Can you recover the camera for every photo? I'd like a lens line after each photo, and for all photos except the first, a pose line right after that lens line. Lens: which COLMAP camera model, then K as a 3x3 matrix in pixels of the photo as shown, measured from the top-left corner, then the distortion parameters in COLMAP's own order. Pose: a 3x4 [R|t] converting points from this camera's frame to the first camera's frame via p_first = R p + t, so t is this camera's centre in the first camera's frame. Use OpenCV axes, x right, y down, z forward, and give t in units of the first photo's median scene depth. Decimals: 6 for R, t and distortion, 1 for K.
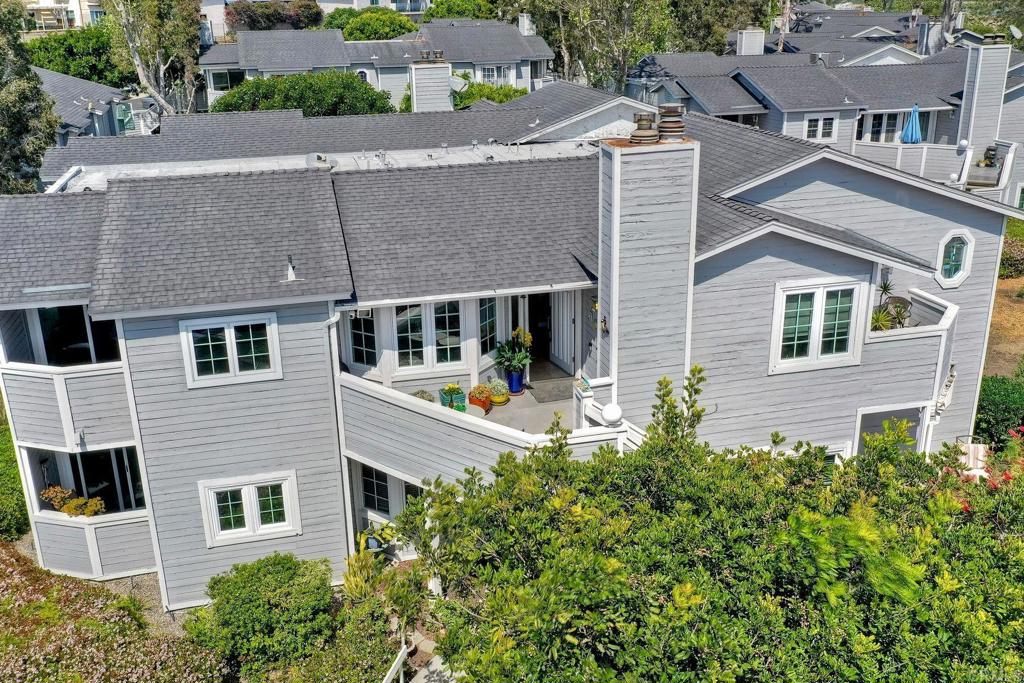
lens RADIAL K [[955.1, 0, 512.0], [0, 955.1, 341.5], [0, 0, 1]] dist [-0.001328, 0.001520]
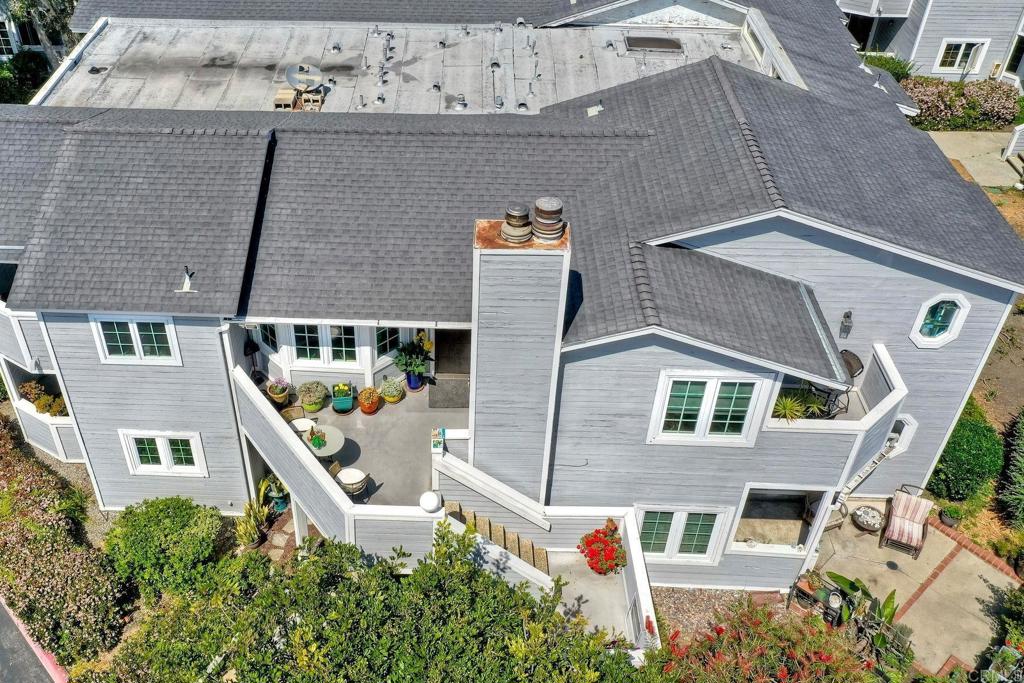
lens RADIAL K [[957.3, 0, 416.7], [0, 957.3, 339.4], [0, 0, 1]] dist [-0.000994, 0.001624]
pose [[0.953784, 0.196930, -0.226970, 0.249479], [-0.109428, 0.931084, 0.348007, -0.384463], [0.279861, -0.307086, 0.909602, 0.077745]]
